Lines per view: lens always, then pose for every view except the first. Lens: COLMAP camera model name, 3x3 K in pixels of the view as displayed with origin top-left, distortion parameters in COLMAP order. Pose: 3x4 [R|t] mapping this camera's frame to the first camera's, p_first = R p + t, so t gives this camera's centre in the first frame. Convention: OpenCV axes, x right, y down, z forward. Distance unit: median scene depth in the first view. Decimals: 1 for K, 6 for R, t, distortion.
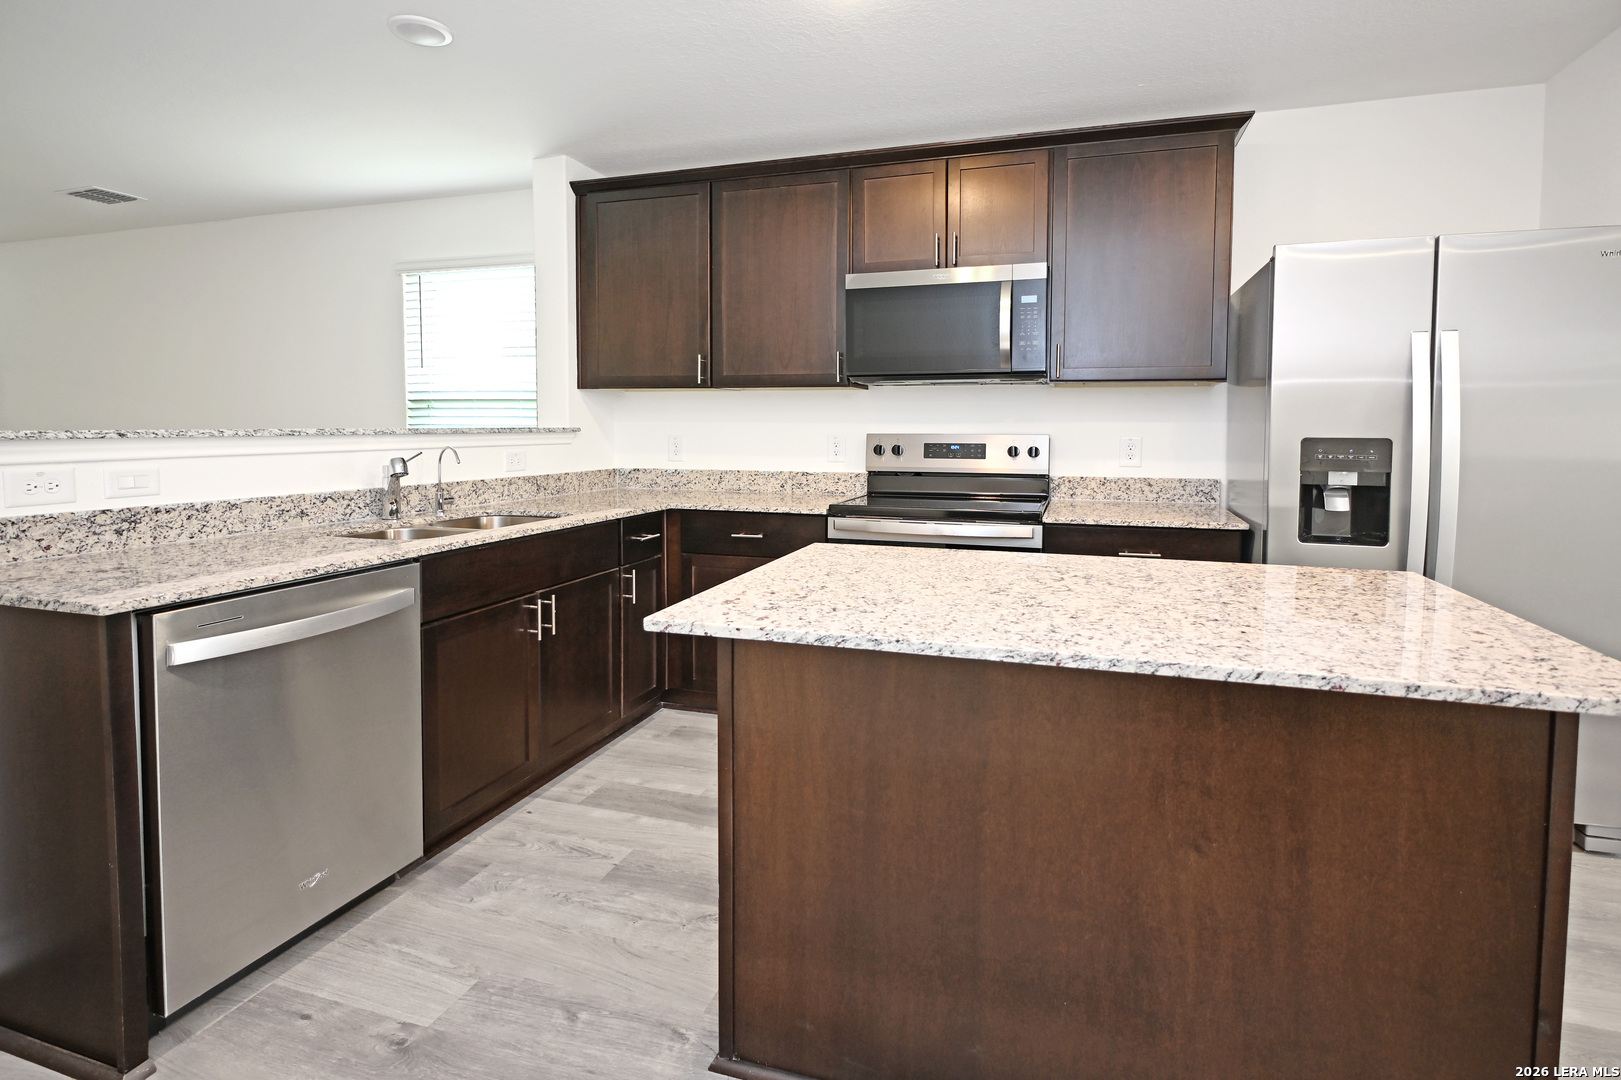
lens RADIAL K [[796.0, 0, 810.9], [0, 796.0, 450.3], [0, 0, 1]] dist [-0.002262, -0.000188]
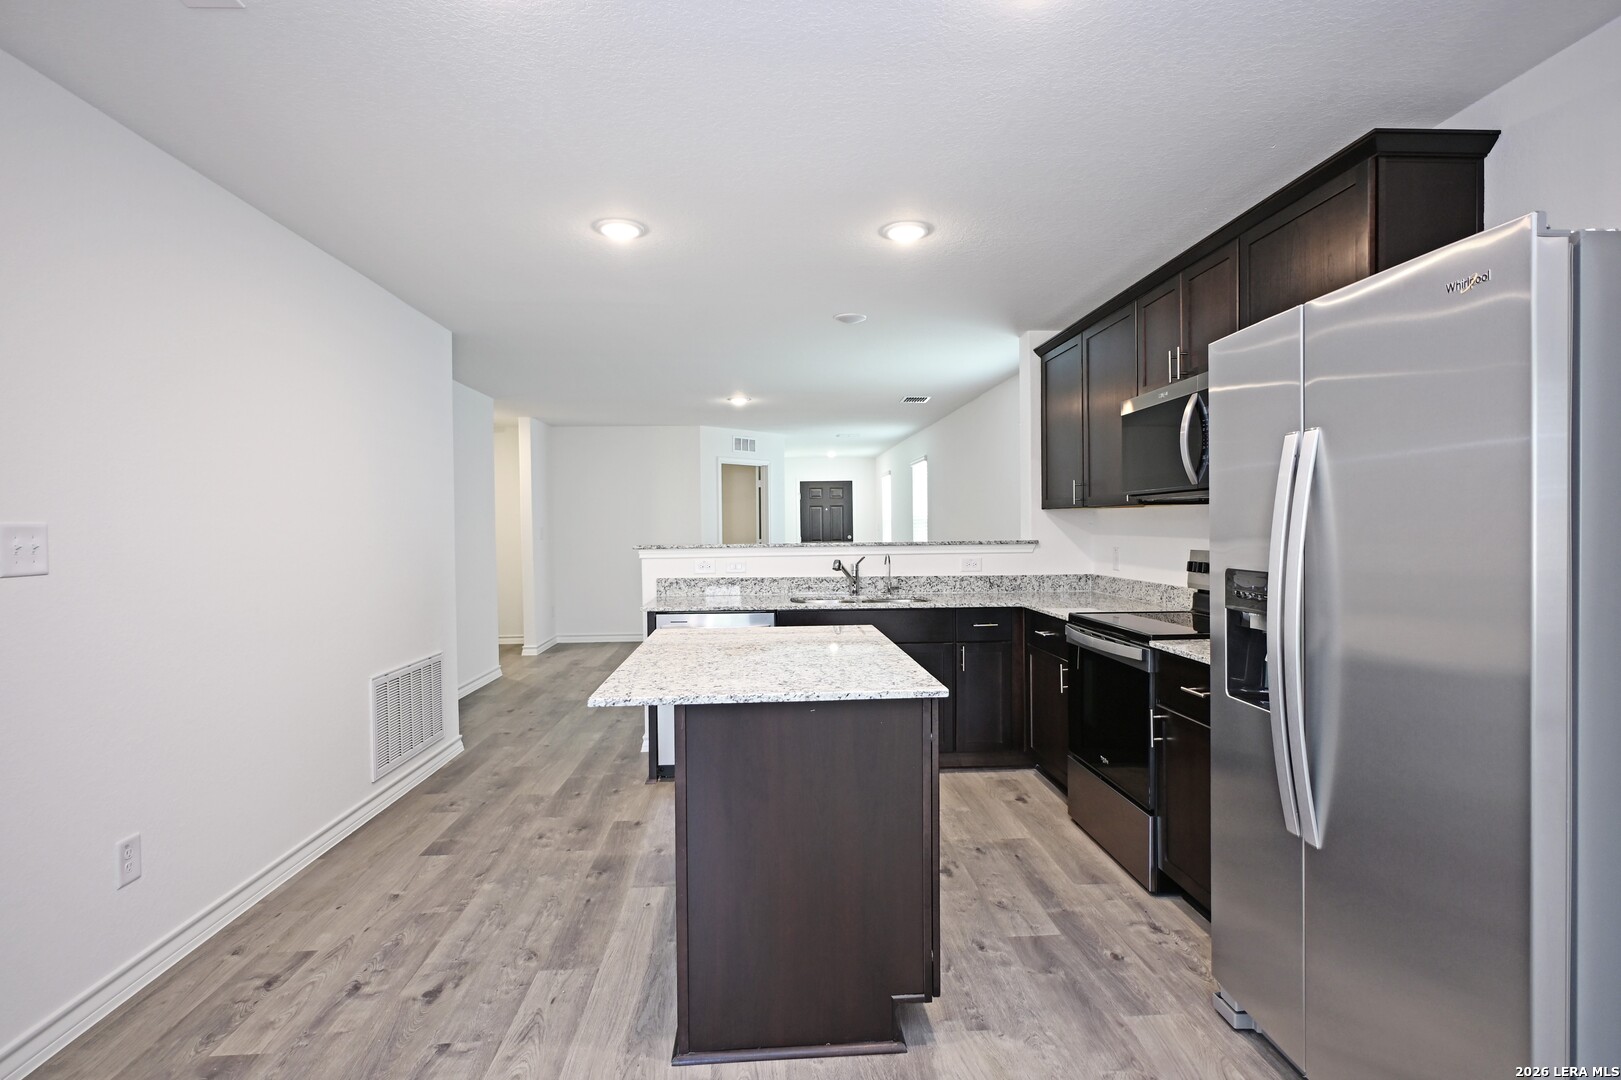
lens RADIAL K [[824.6, 0, 818.0], [0, 824.6, 529.9], [0, 0, 1]] dist [-0.001107, -0.000780]
pose [[0.381393, 0.000997, -0.924413, 0.919727], [-0.018373, 0.999810, -0.006502, -0.034689], [0.924230, 0.019464, 0.381339, 0.204711]]
